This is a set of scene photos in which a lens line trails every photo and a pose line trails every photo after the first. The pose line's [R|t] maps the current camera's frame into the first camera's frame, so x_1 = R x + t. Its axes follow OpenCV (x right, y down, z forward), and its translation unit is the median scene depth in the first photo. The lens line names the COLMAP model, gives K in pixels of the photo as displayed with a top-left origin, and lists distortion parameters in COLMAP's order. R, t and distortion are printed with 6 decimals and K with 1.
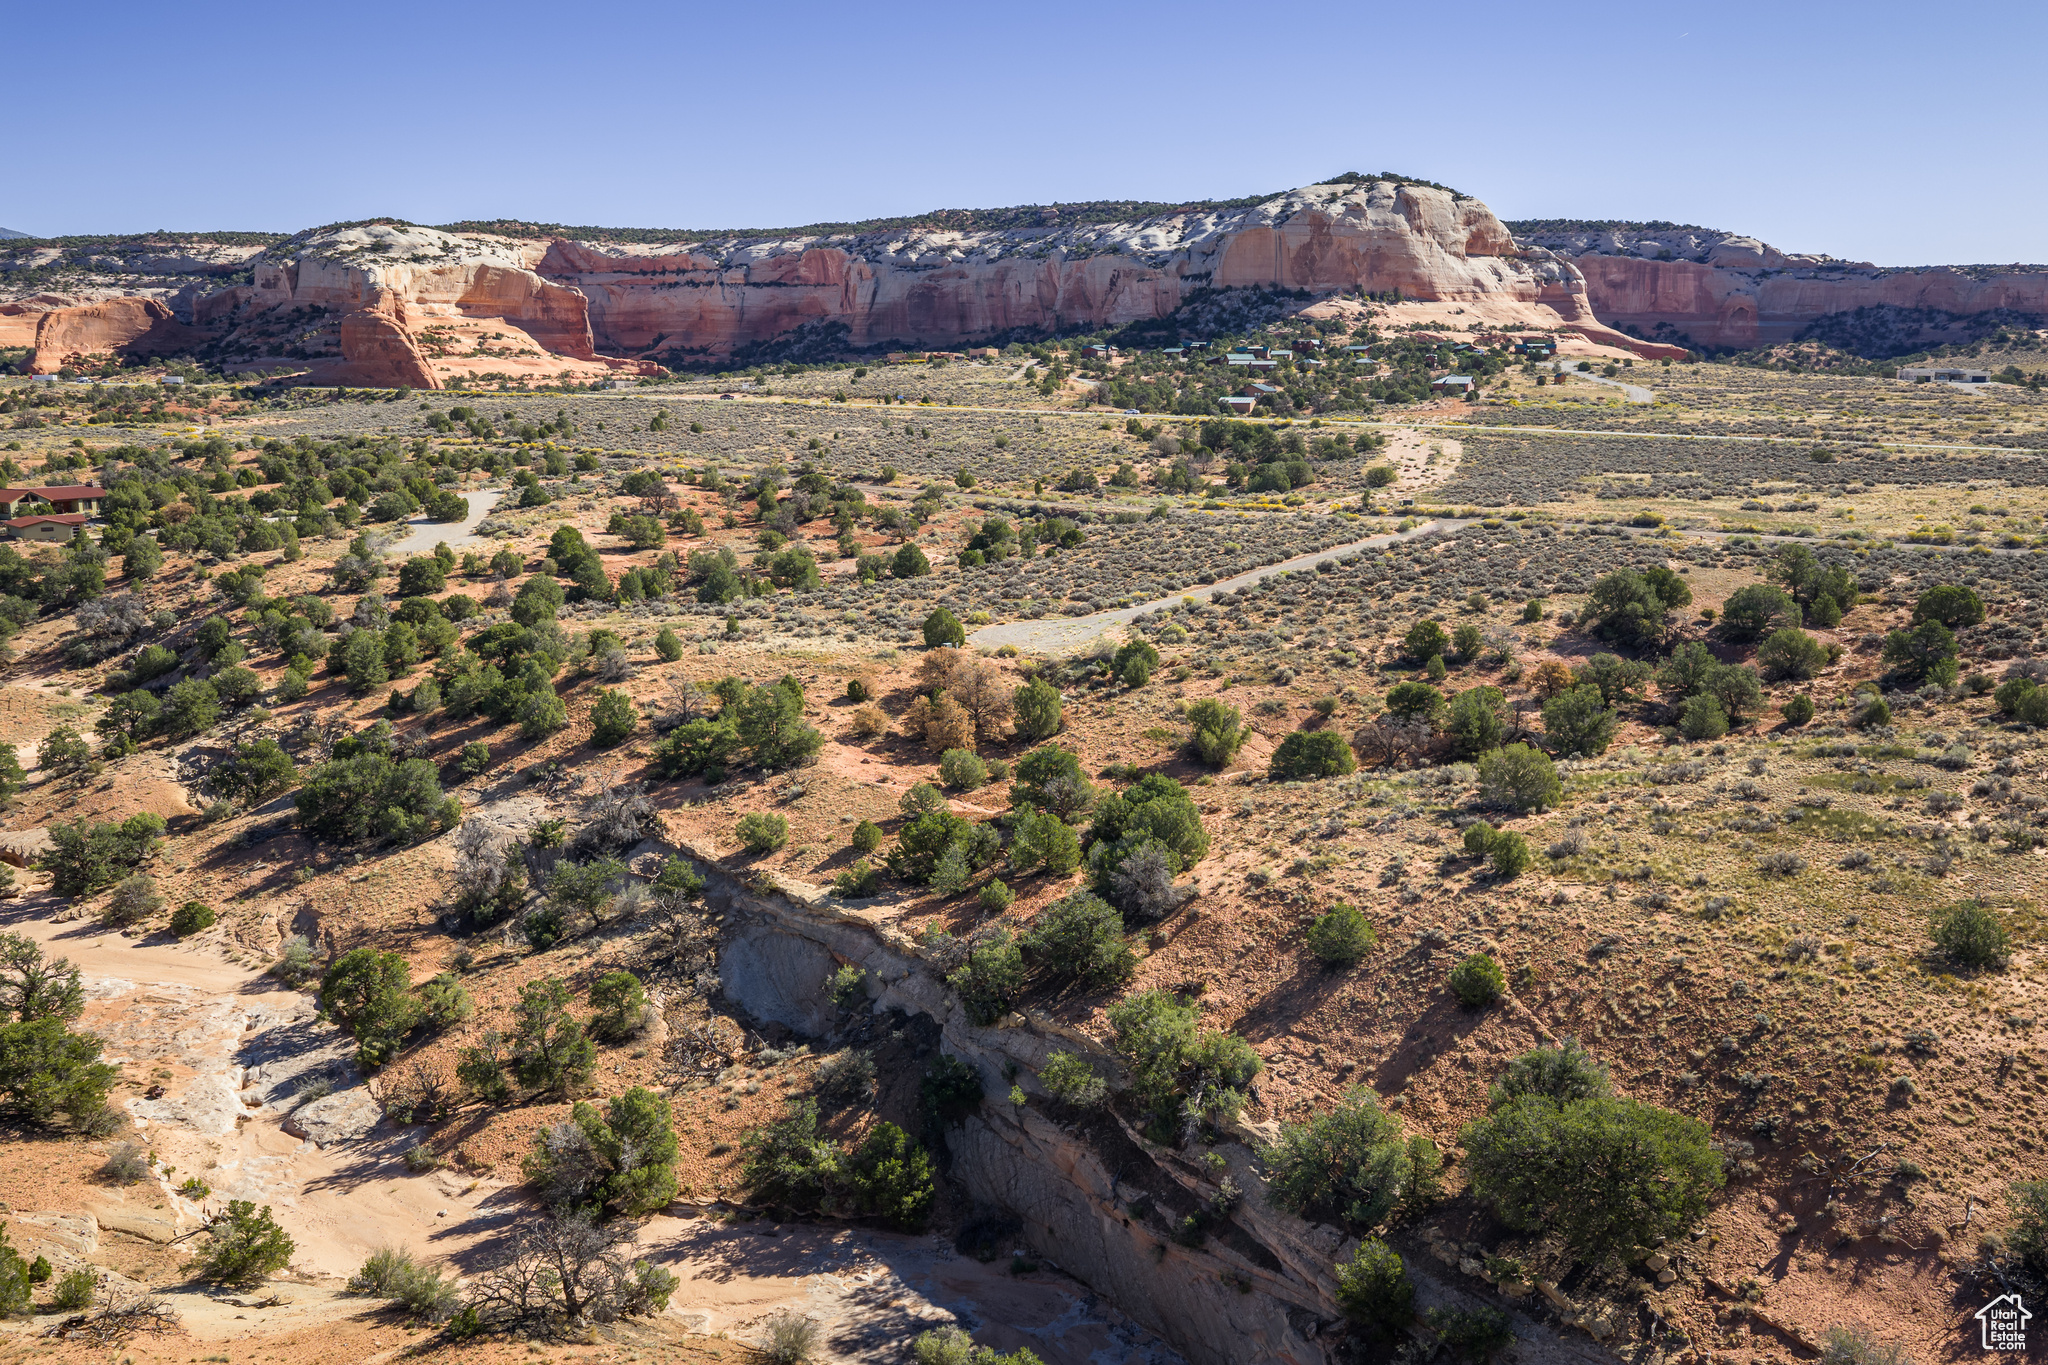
lens RADIAL K [[1684.3, 0, 1031.5], [0, 1684.3, 688.2], [0, 0, 1]] dist [0.008431, -0.006634]
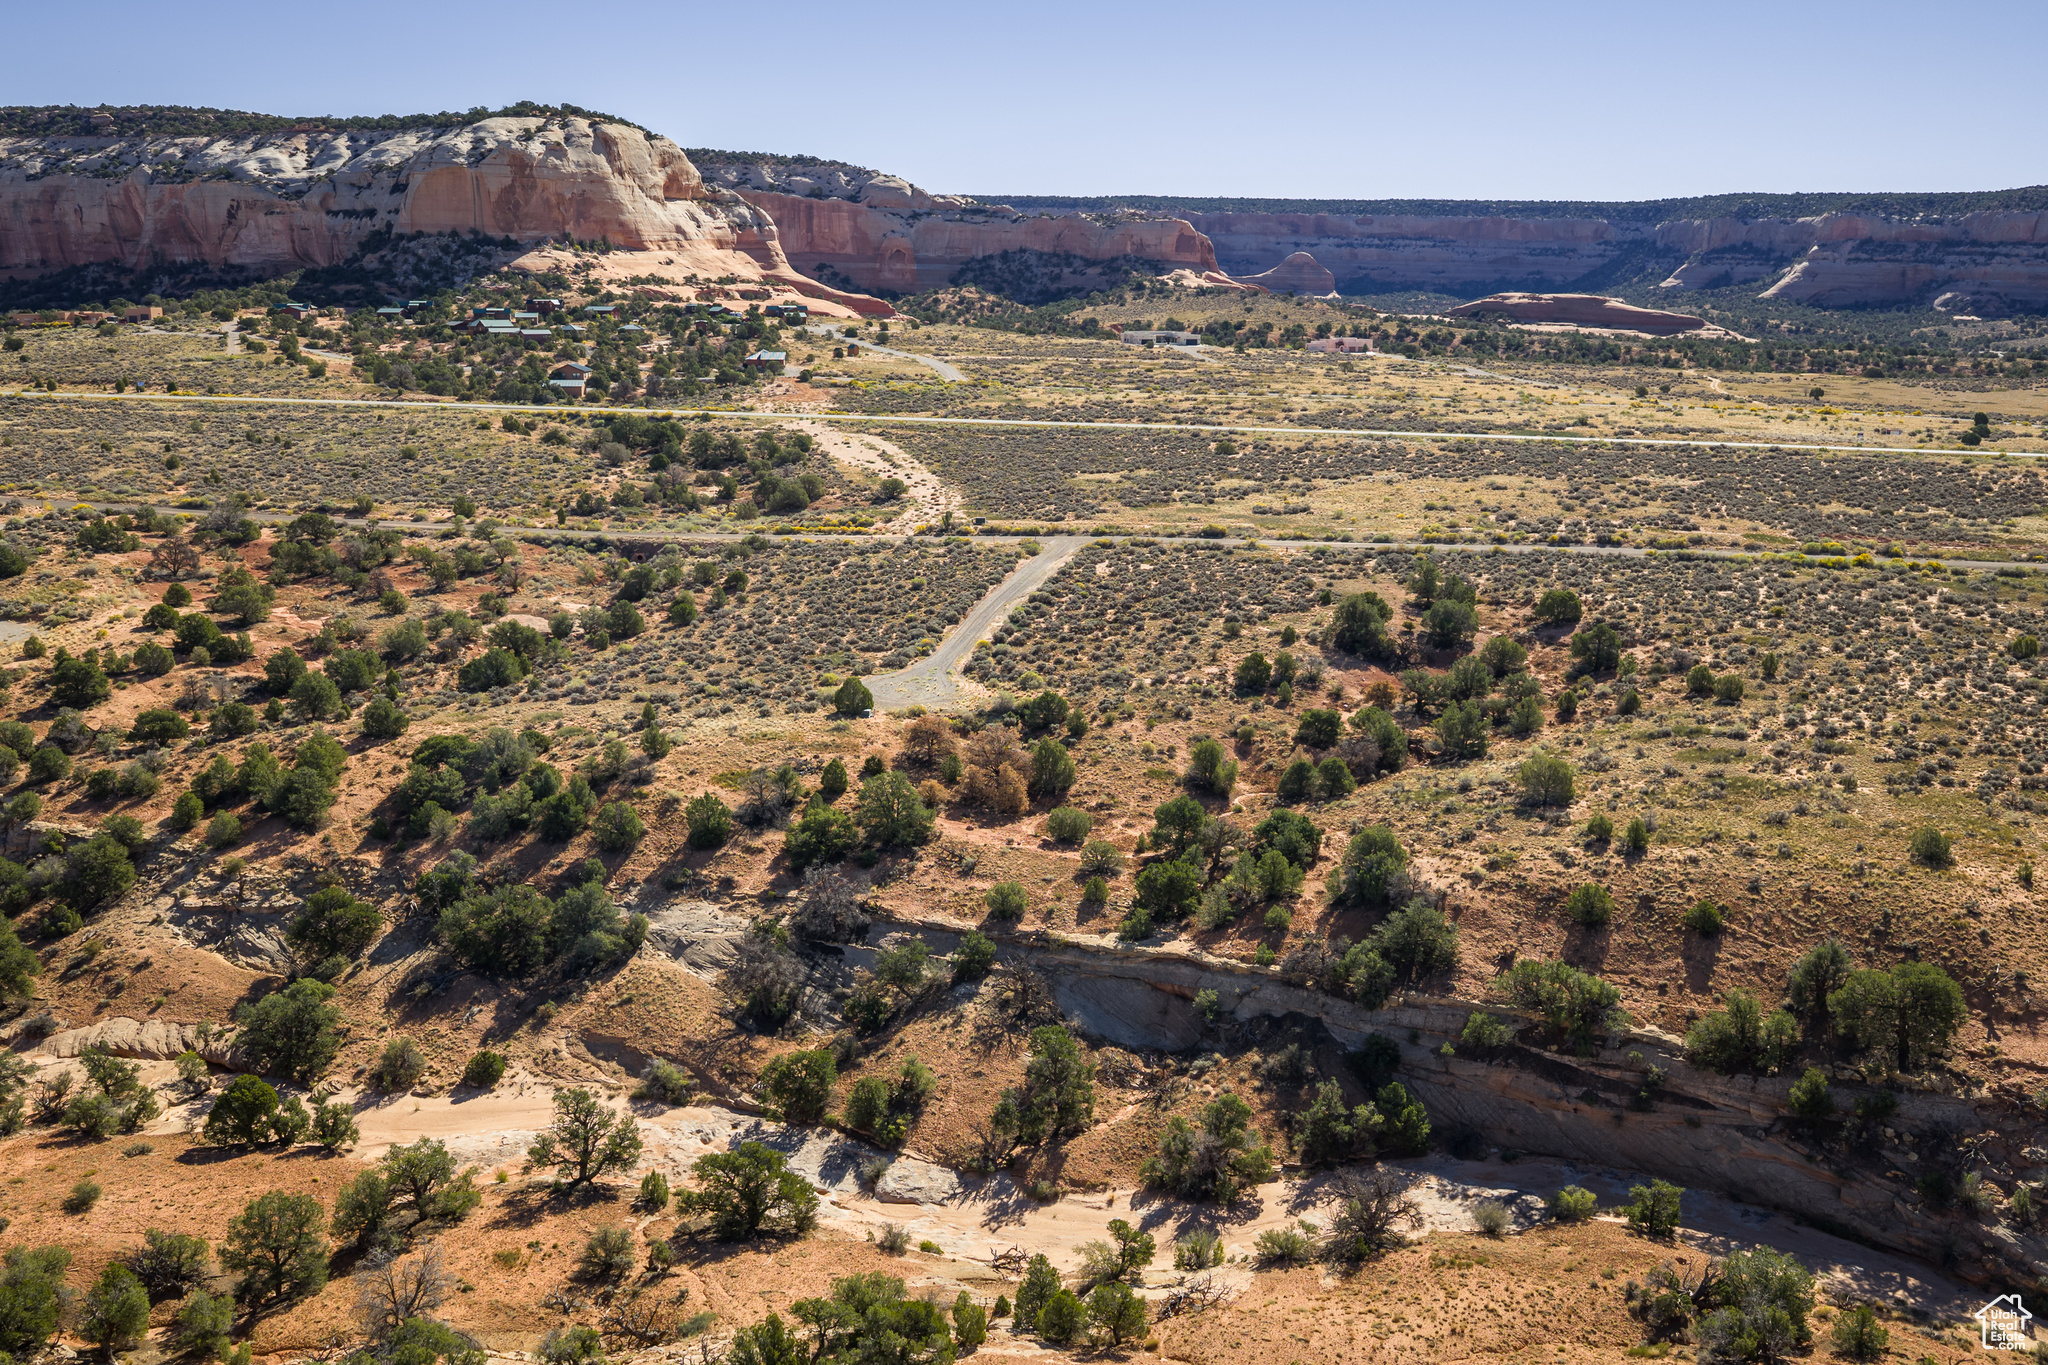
lens RADIAL K [[1930.4, 0, 1018.8], [0, 1930.4, 681.5], [0, 0, 1]] dist [0.024203, -0.031384]
pose [[0.875245, -0.094832, 0.474293, -0.105249], [0.087932, 0.995448, 0.036768, -0.015602], [-0.475621, 0.009525, 0.879599, -0.026407]]
